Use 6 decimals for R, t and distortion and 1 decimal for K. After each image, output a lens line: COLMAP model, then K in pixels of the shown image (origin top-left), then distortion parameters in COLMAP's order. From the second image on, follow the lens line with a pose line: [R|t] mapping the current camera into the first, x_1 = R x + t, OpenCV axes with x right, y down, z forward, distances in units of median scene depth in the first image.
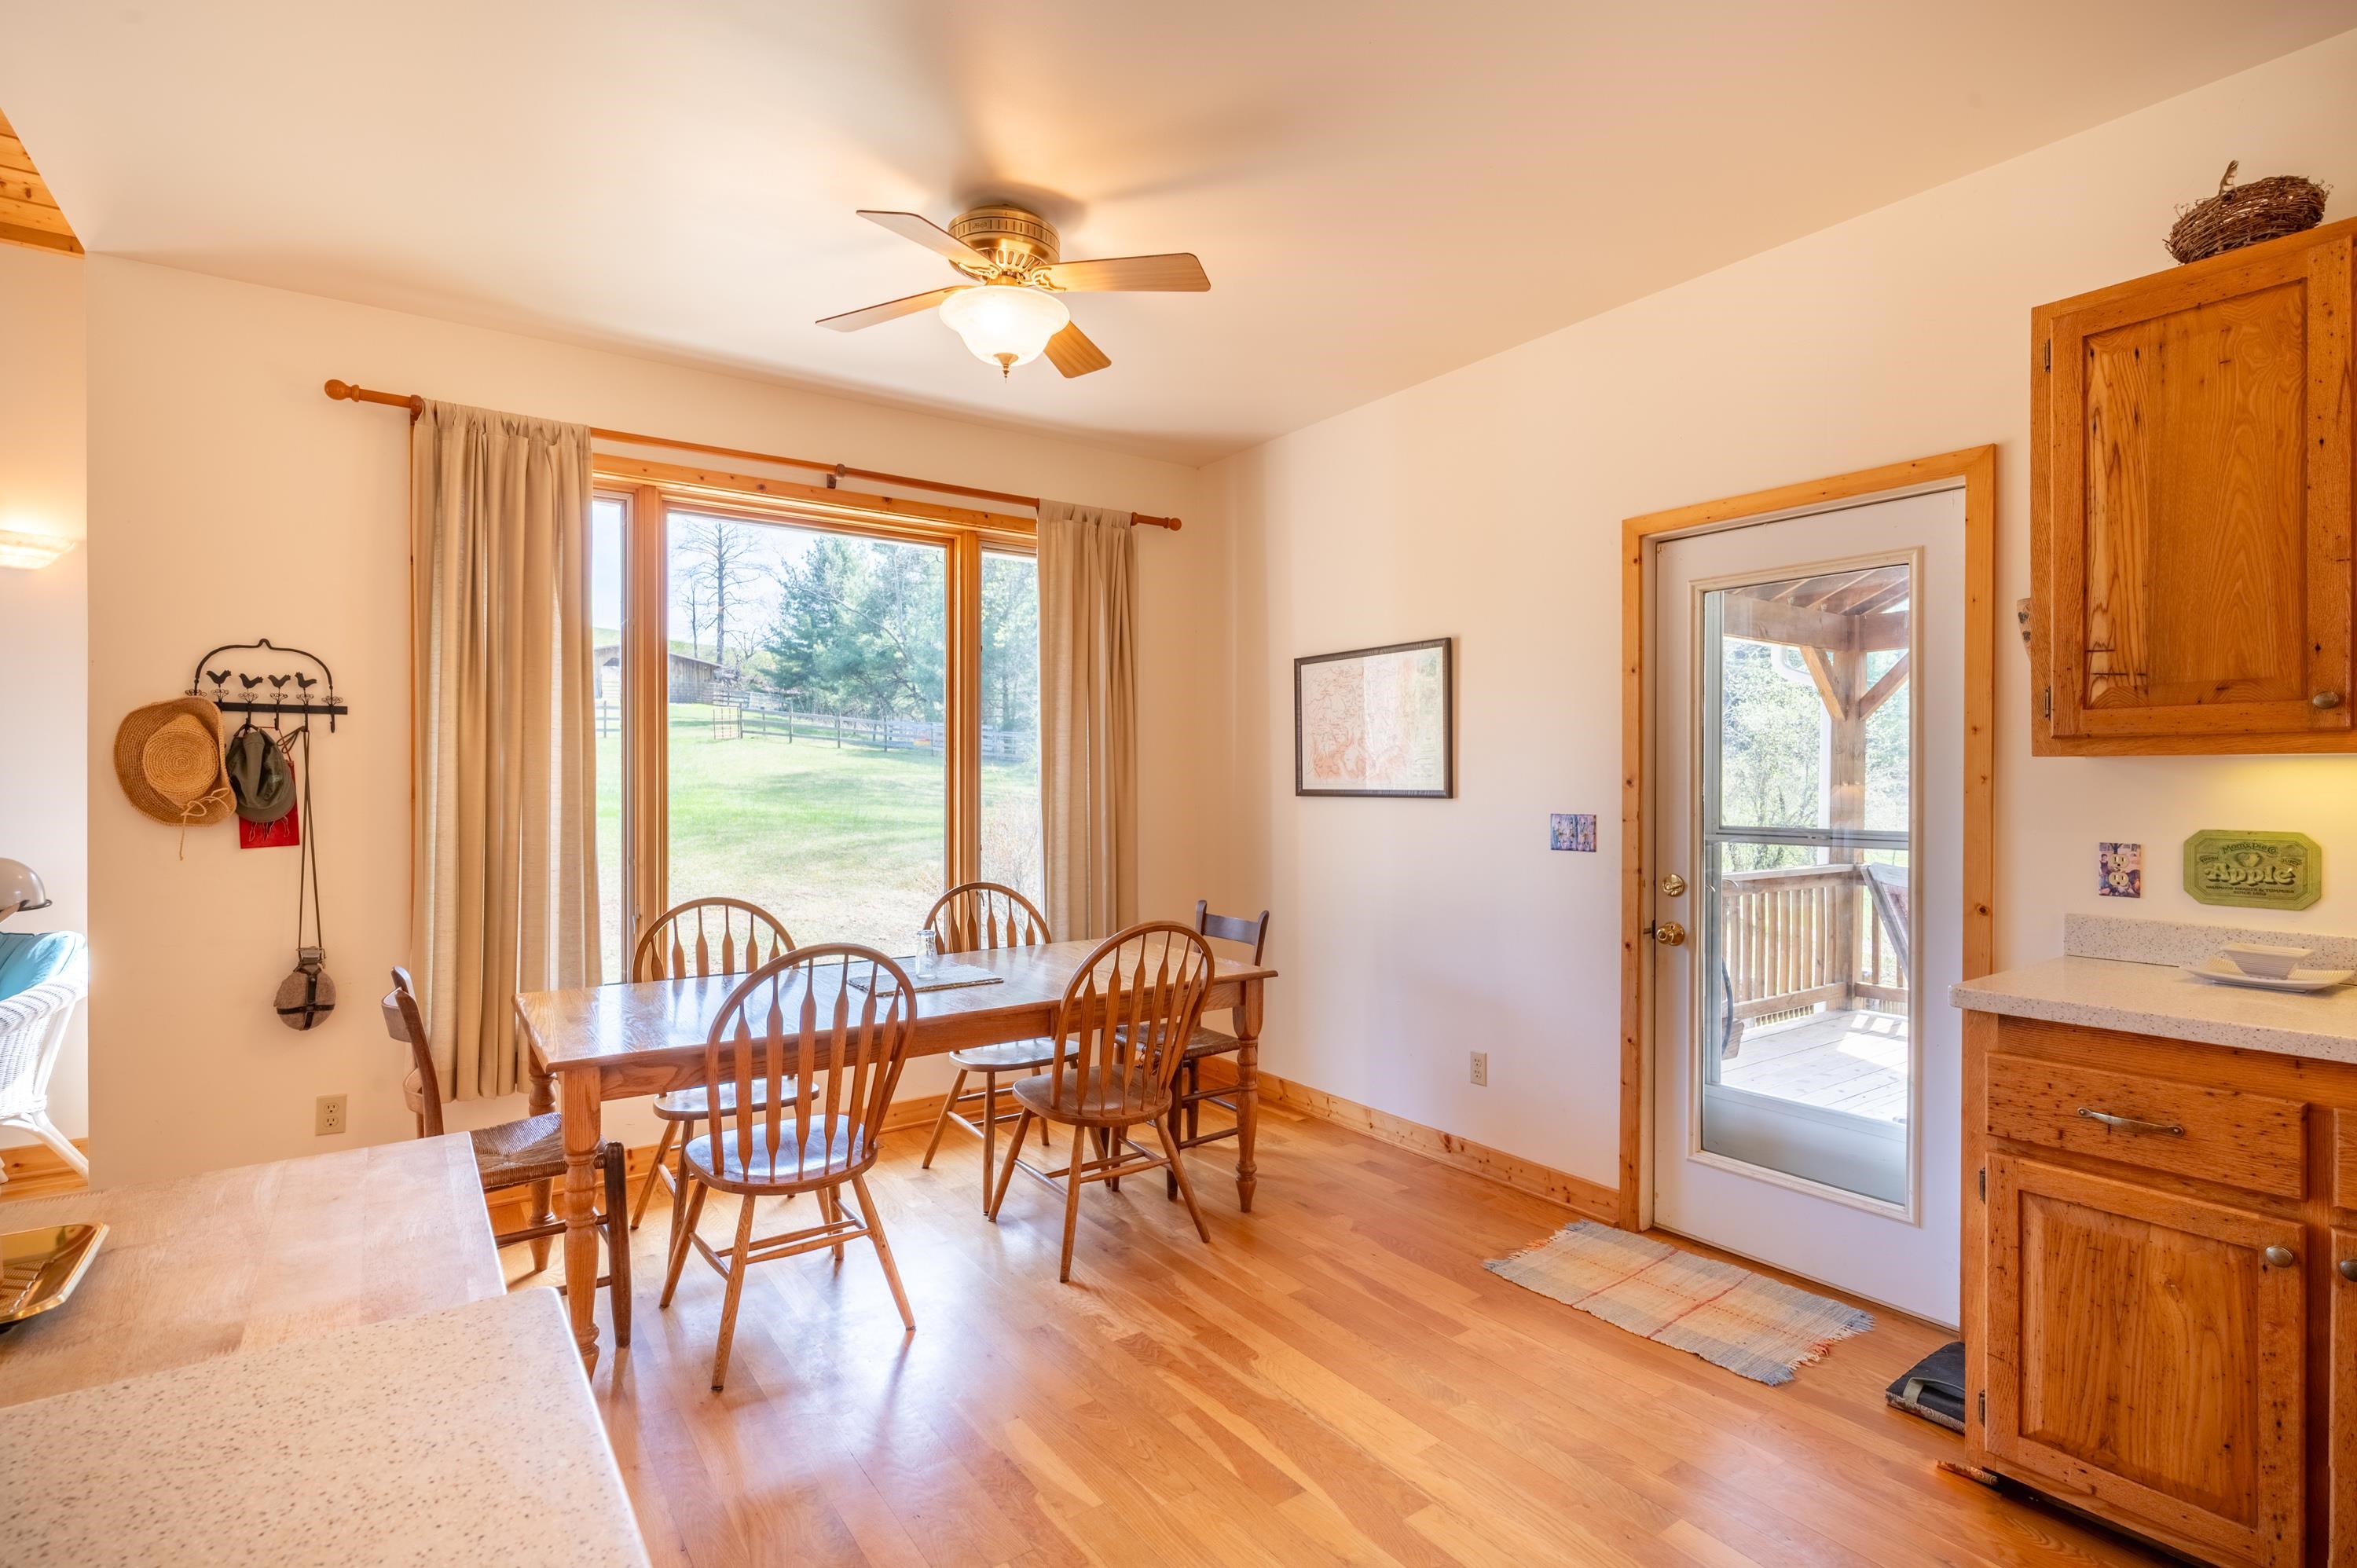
lens RADIAL K [[1124.2, 0, 1183.2], [0, 1124.2, 785.8], [0, 0, 1]] dist [-0.000533, -0.000692]
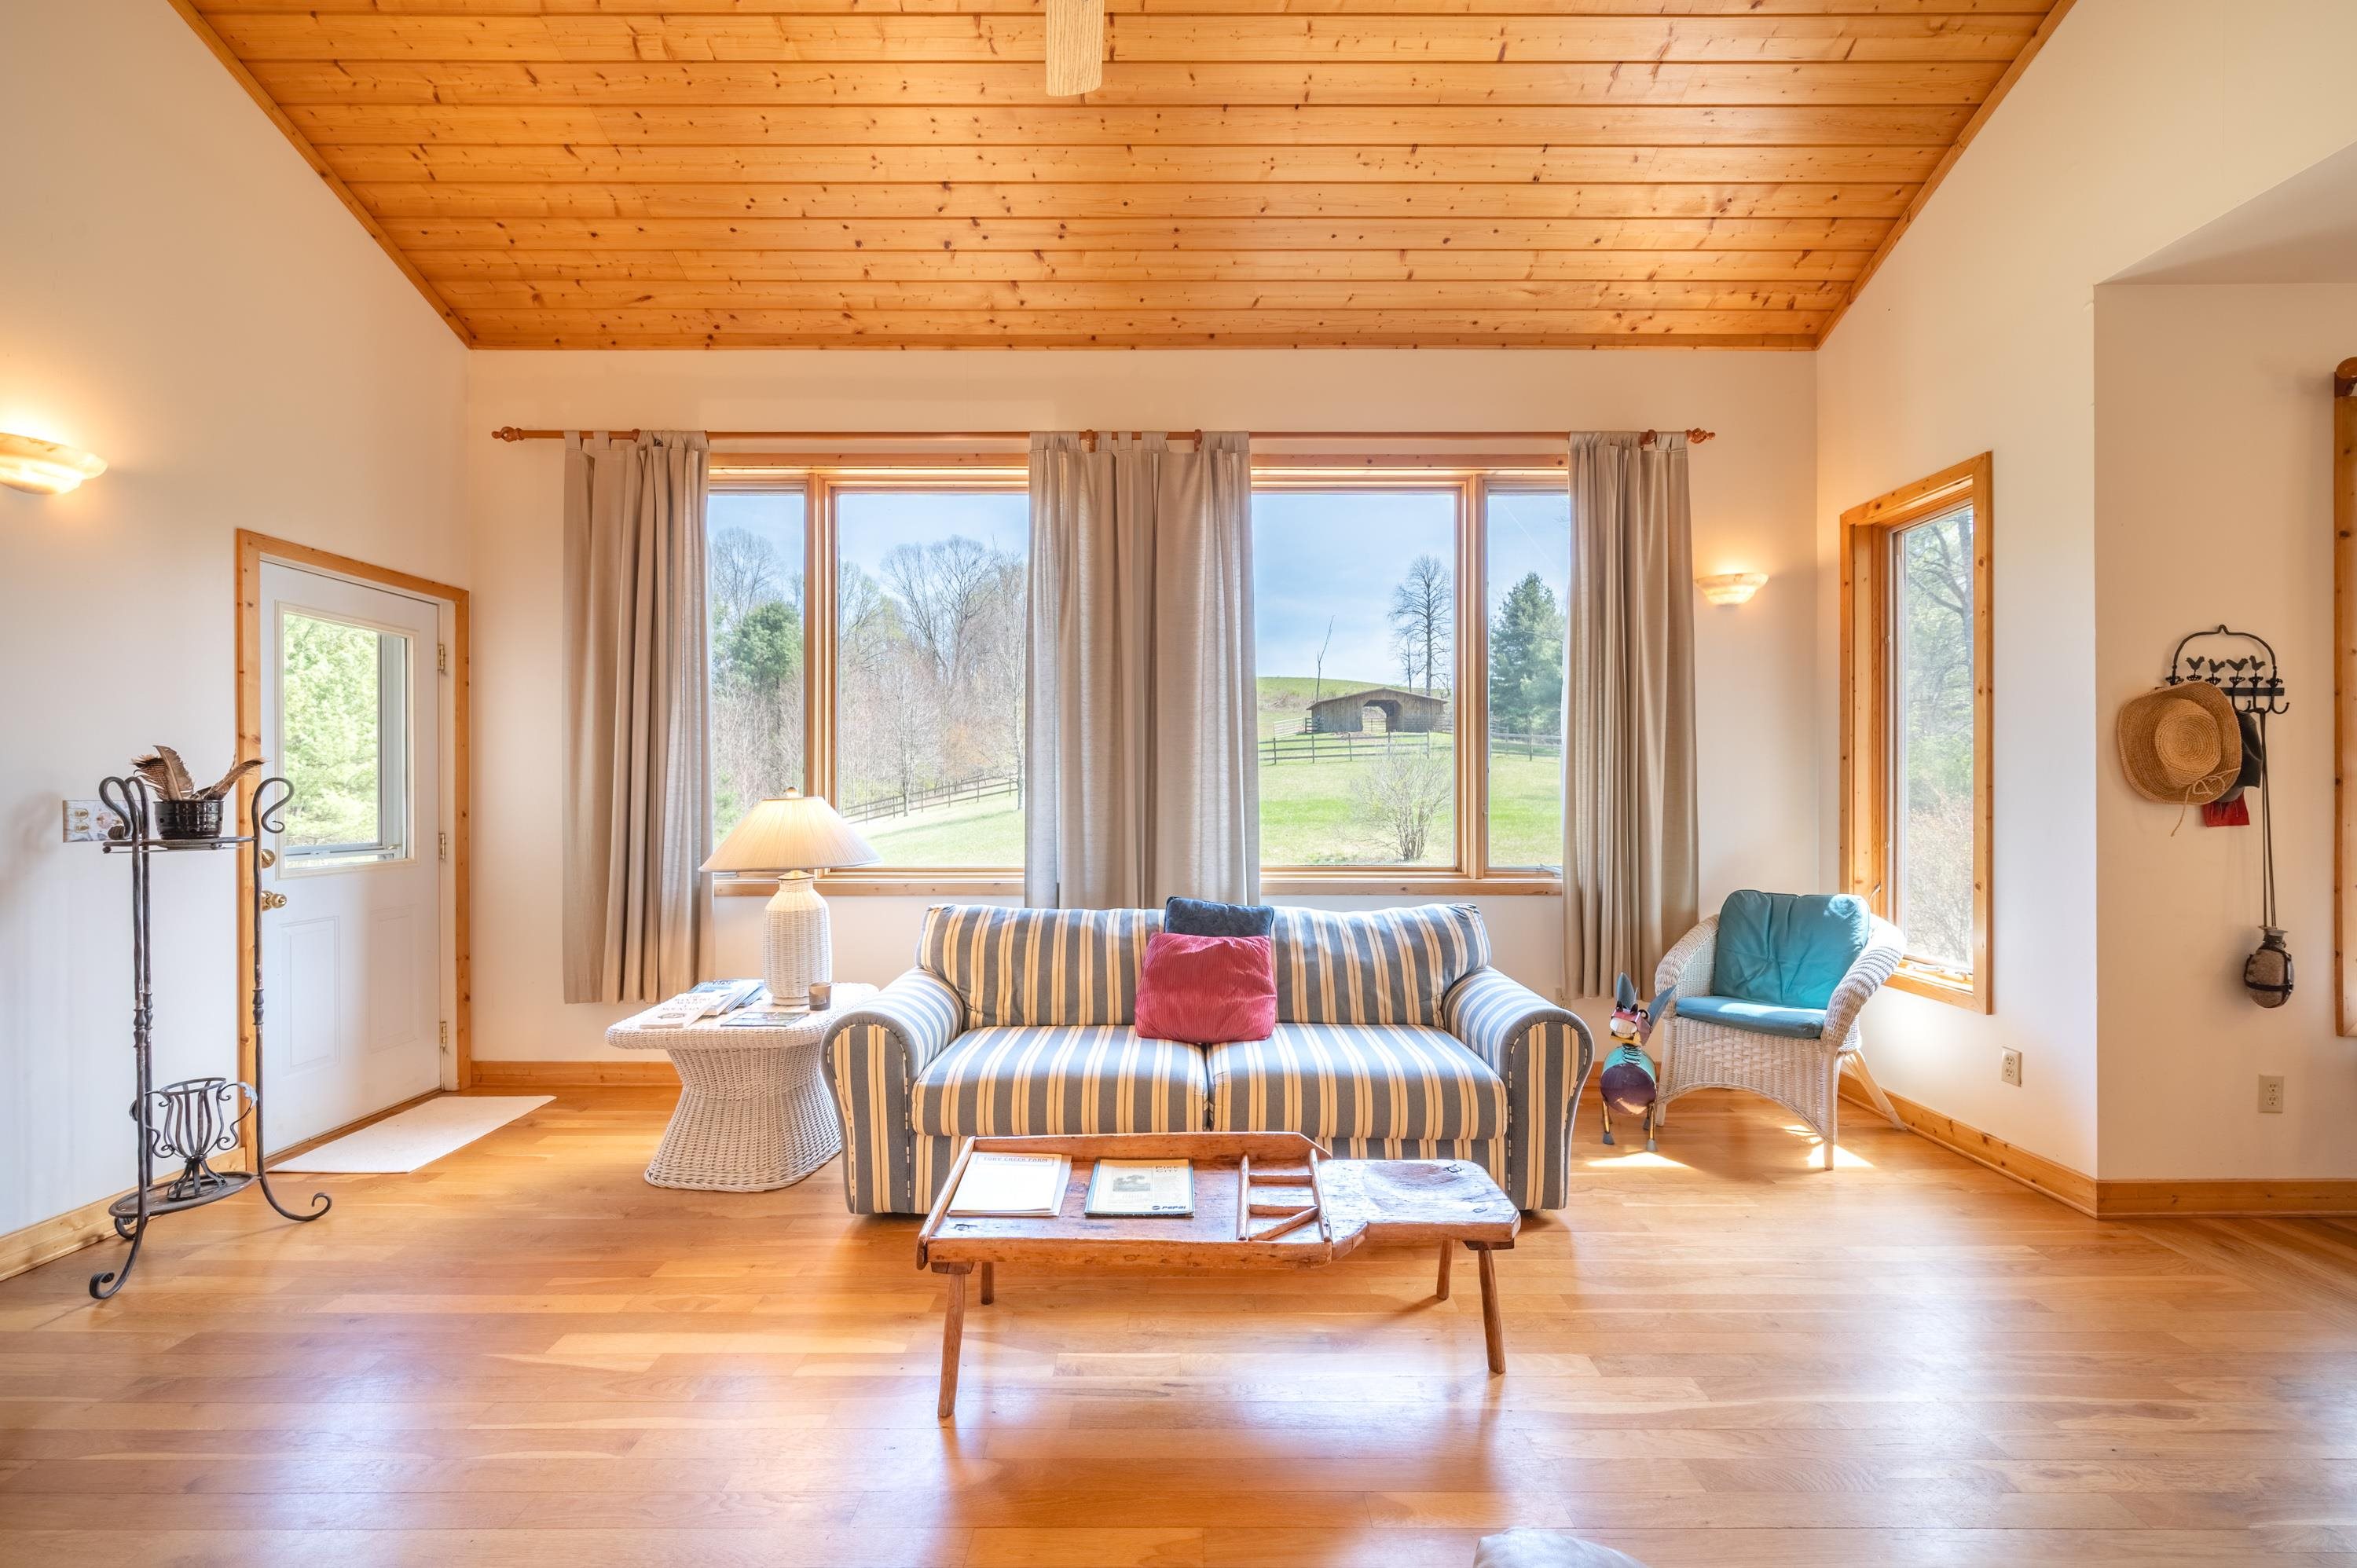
lens RADIAL K [[932.7, 0, 1185.6], [0, 932.7, 797.0], [0, 0, 1]] dist [-0.000097, -0.000044]
pose [[0.816719, -0.001602, -0.577033, -1.098149], [0.000359, 0.999997, -0.002268, 0.029449], [0.577035, 0.001645, 0.816718, -0.252061]]
